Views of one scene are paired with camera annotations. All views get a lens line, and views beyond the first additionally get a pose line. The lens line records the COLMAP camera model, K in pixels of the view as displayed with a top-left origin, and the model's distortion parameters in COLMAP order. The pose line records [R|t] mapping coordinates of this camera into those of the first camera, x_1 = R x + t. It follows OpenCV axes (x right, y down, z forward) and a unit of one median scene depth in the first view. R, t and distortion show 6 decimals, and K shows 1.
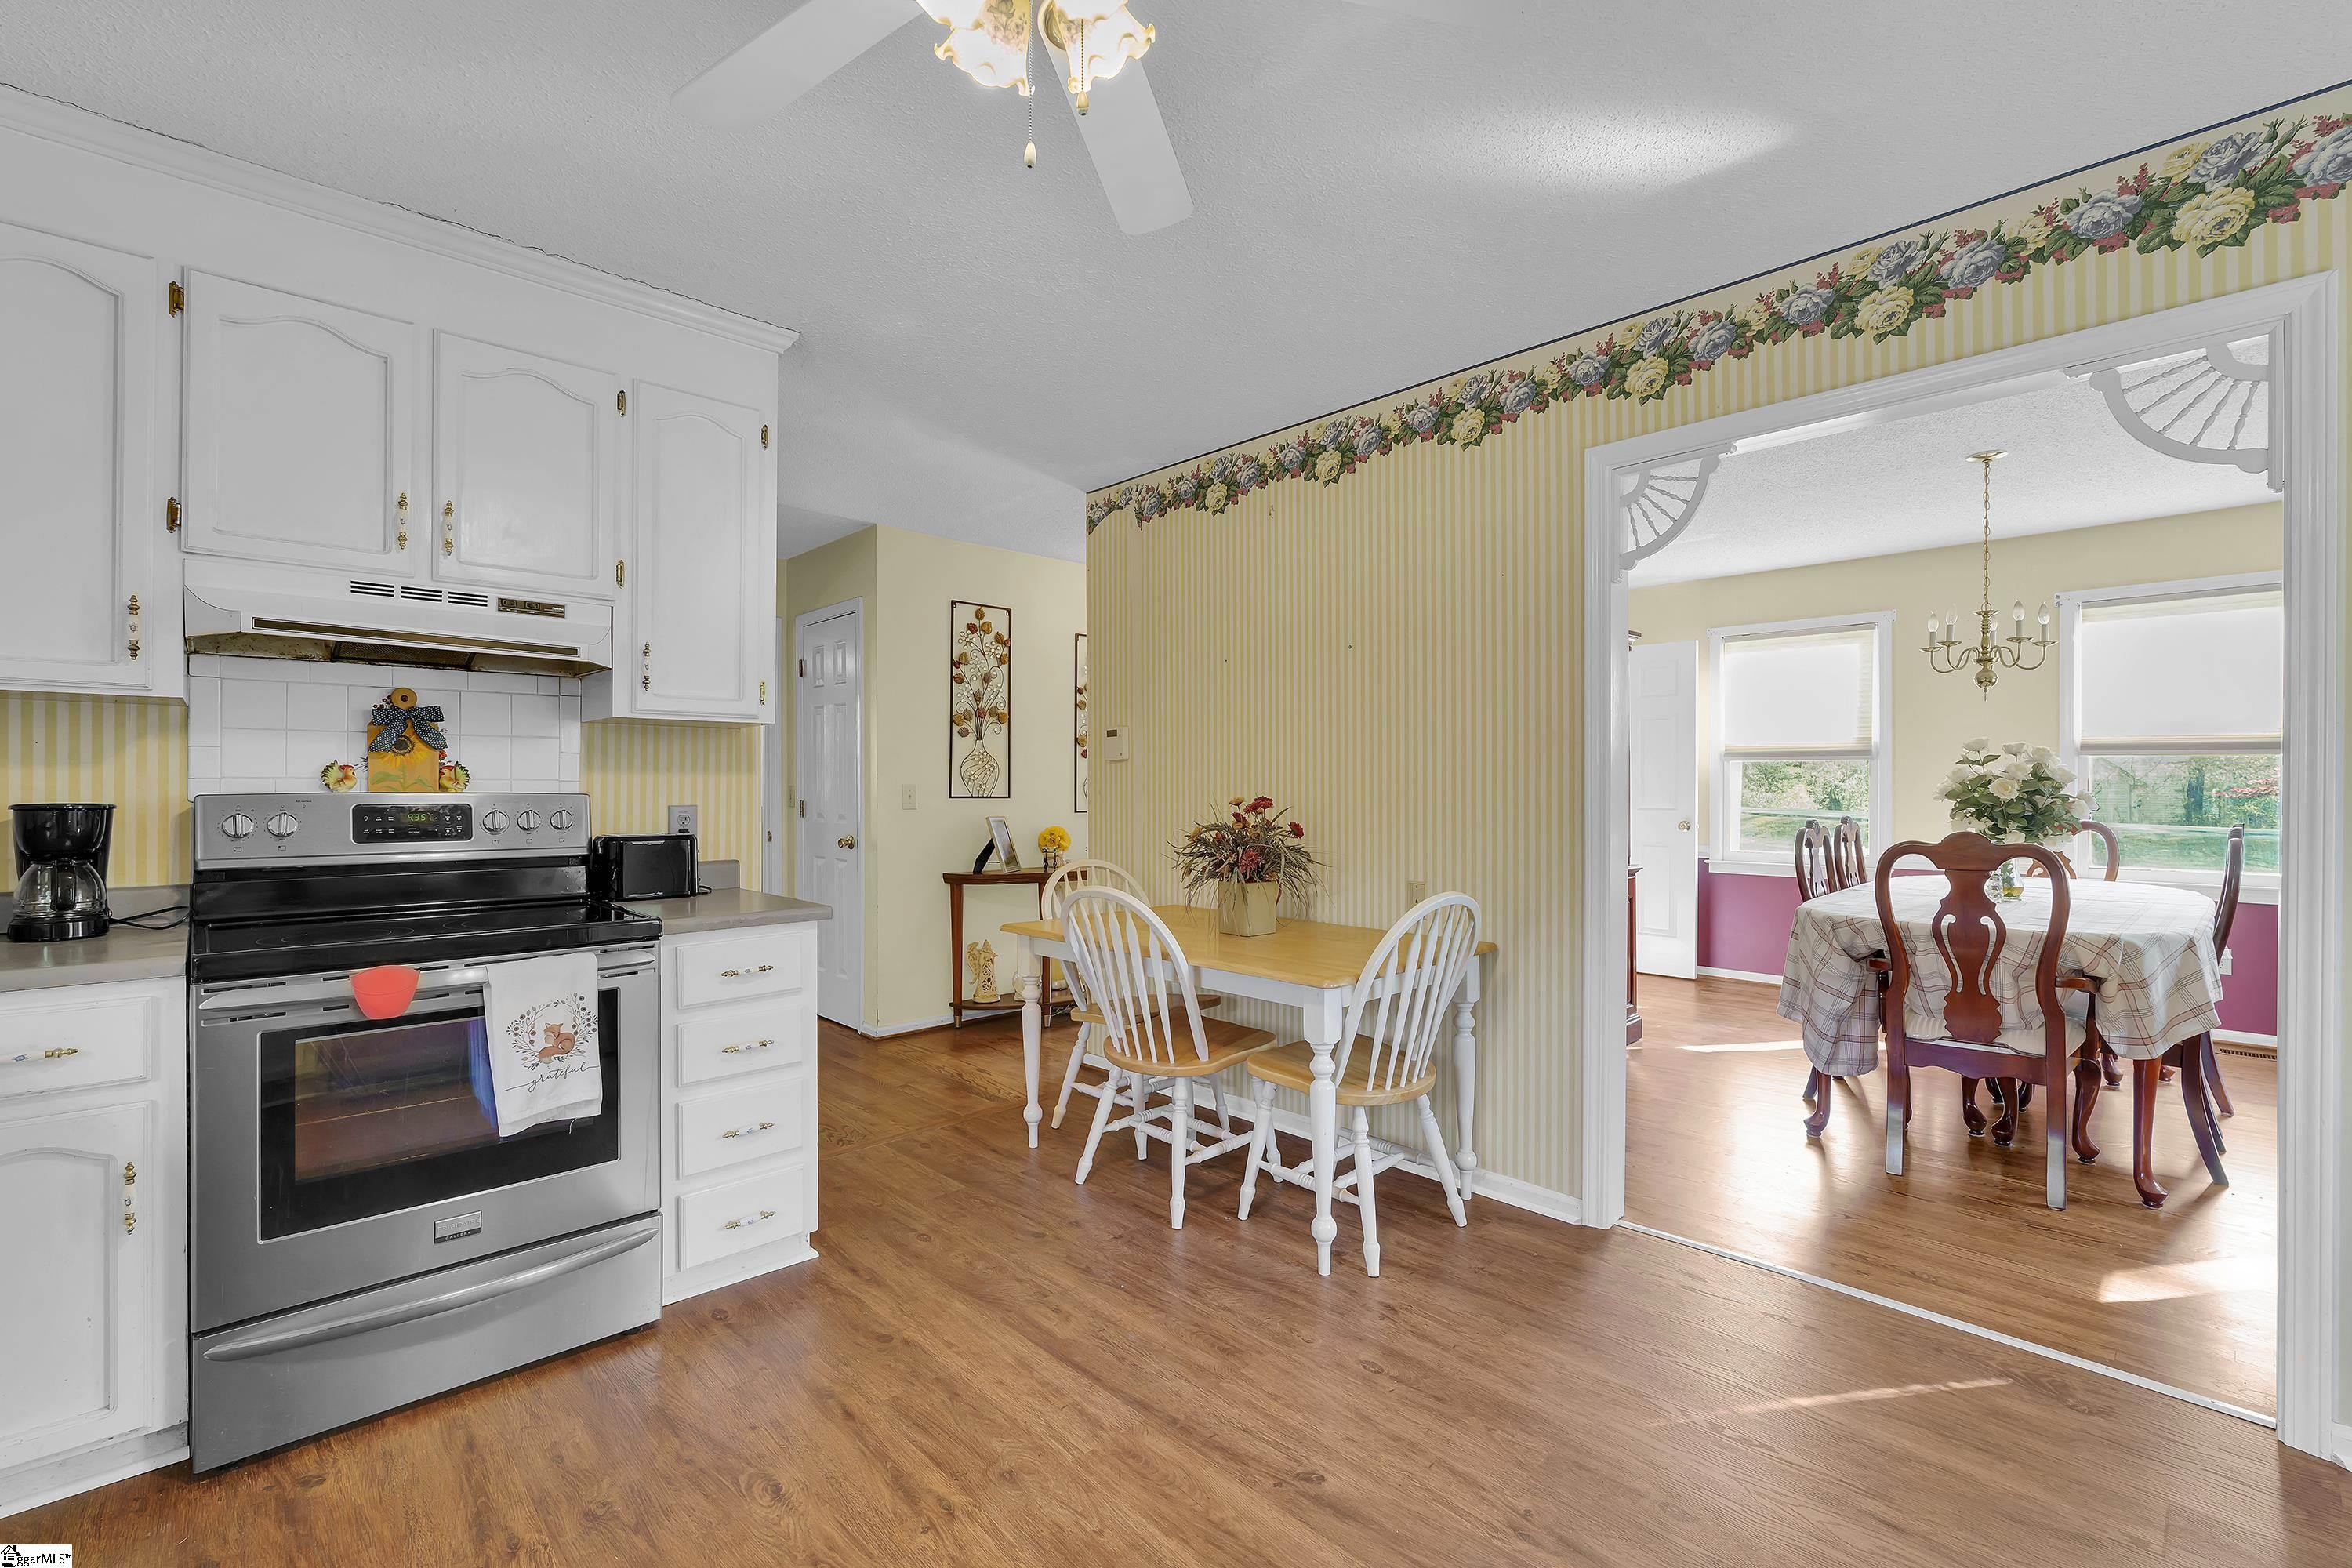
lens RADIAL K [[1034.1, 0, 1188.8], [0, 1034.1, 788.9], [0, 0, 1]] dist [-0.006701, 0.000146]
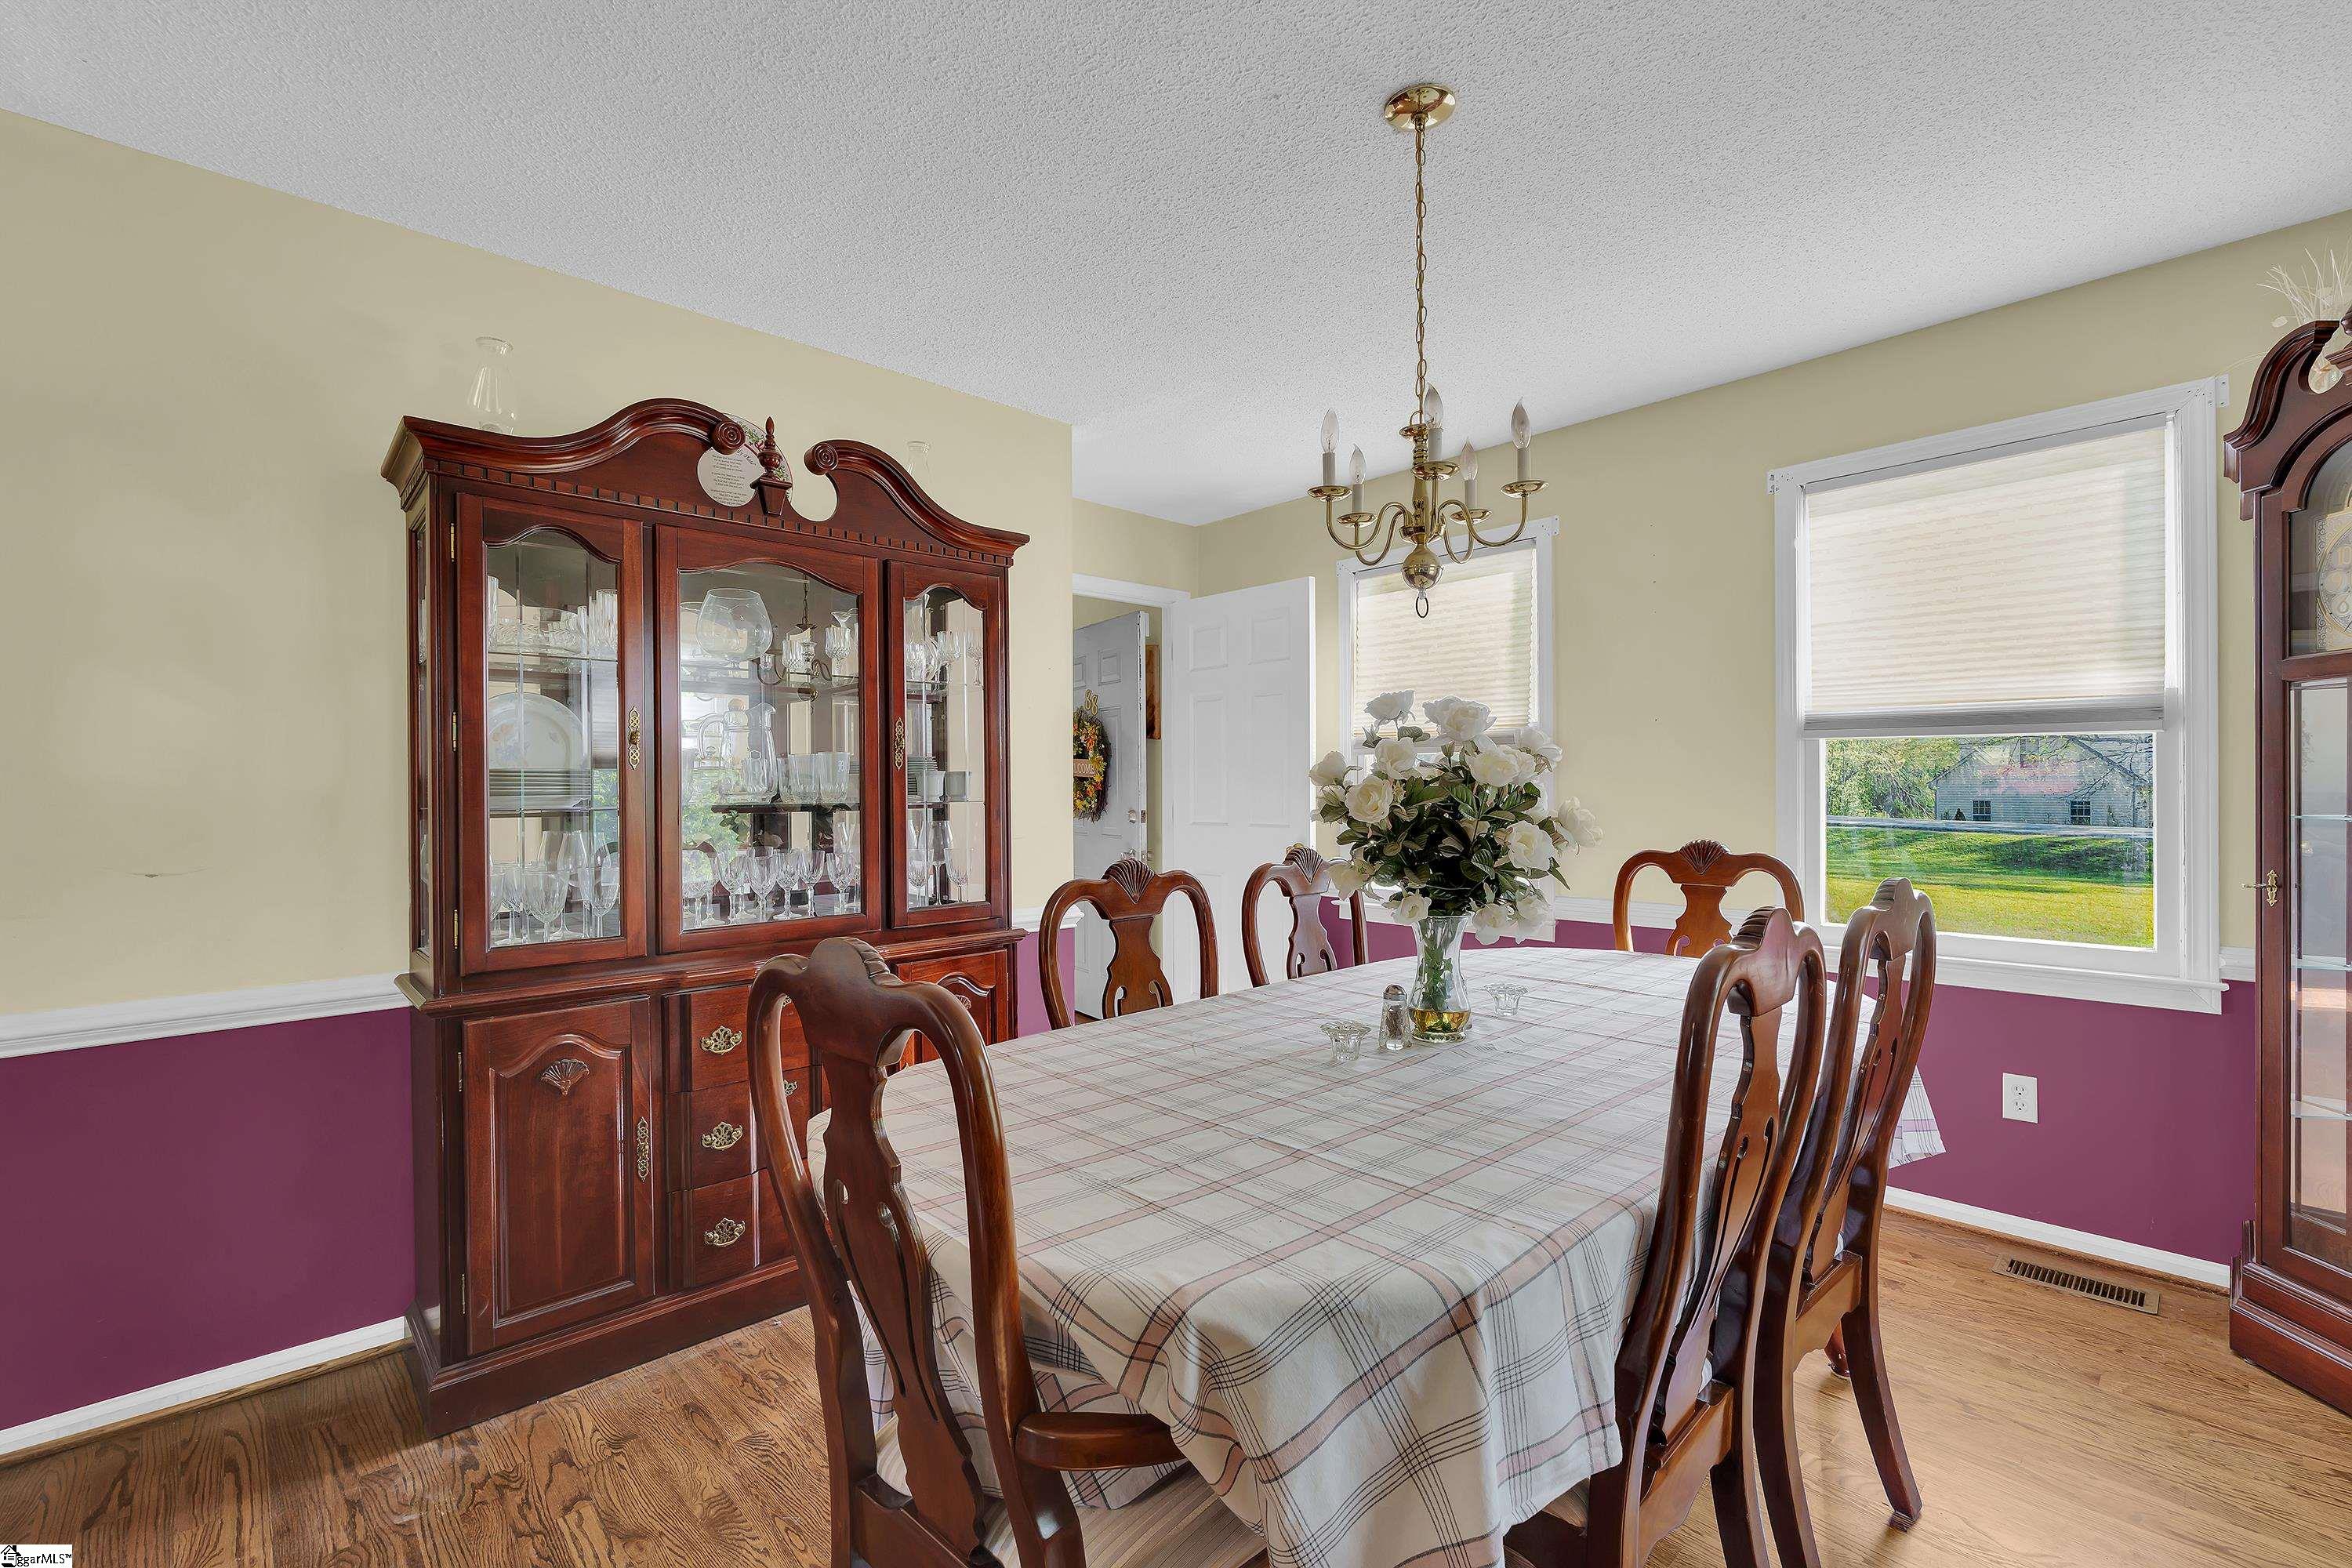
lens RADIAL K [[1034.1, 0, 1188.8], [0, 1034.1, 788.9], [0, 0, 1]] dist [-0.006701, 0.000146]
pose [[0.999958, -0.002517, -0.008860, 0.636230], [0.002492, 0.999993, -0.002751, -0.003013], [0.008867, 0.002728, 0.999957, 0.492466]]
